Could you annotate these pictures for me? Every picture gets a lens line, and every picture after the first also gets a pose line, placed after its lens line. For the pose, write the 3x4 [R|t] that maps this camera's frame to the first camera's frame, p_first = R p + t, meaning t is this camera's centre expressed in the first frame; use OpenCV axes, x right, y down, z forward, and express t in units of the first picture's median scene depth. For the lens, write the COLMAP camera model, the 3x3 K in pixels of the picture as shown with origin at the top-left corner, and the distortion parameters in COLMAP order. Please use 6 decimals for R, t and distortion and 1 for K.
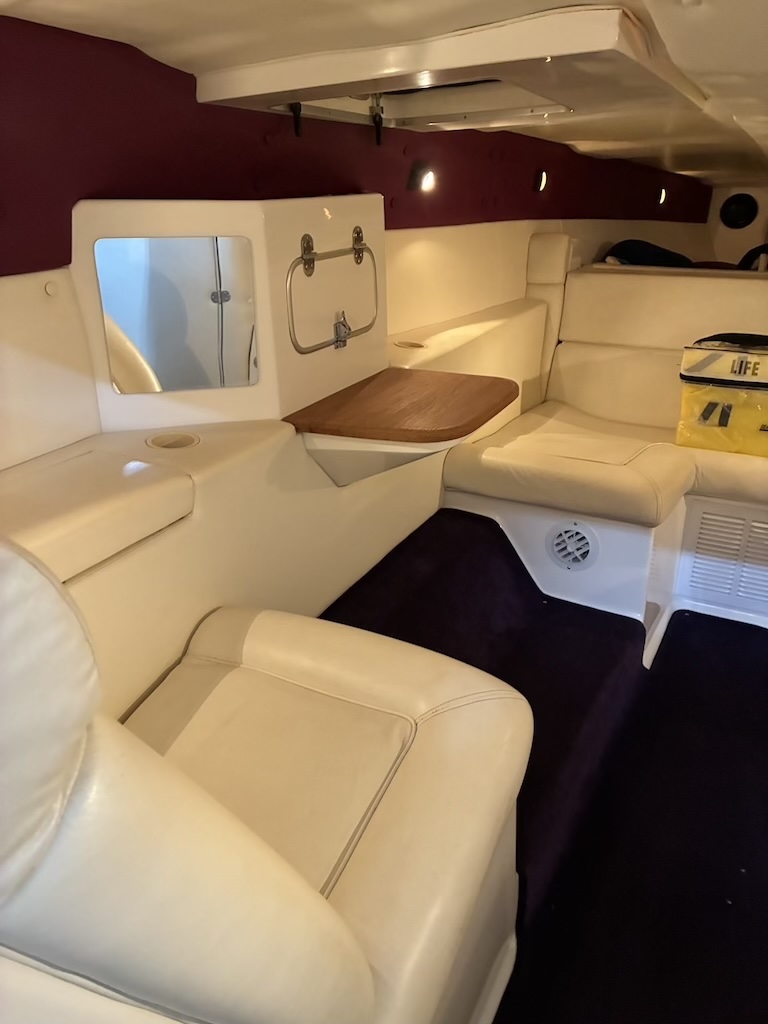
lens RADIAL K [[775.3, 0, 384.0], [0, 775.3, 512.0], [0, 0, 1]] dist [0.044853, -0.056498]
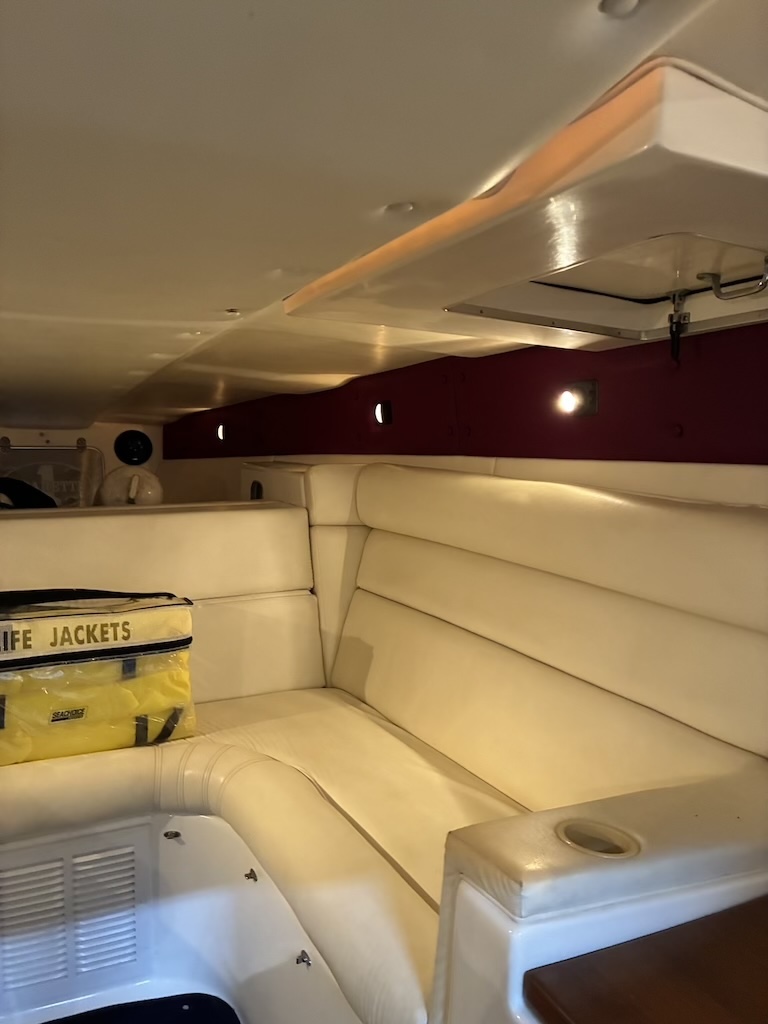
lens RADIAL K [[775.3, 0, 384.0], [0, 775.3, 512.0], [0, 0, 1]] dist [0.044853, -0.056498]
pose [[0.608477, -0.070073, 0.790472, 0.125106], [0.296770, 0.943912, -0.144768, -0.096291], [-0.735991, 0.322676, 0.595144, 0.313441]]
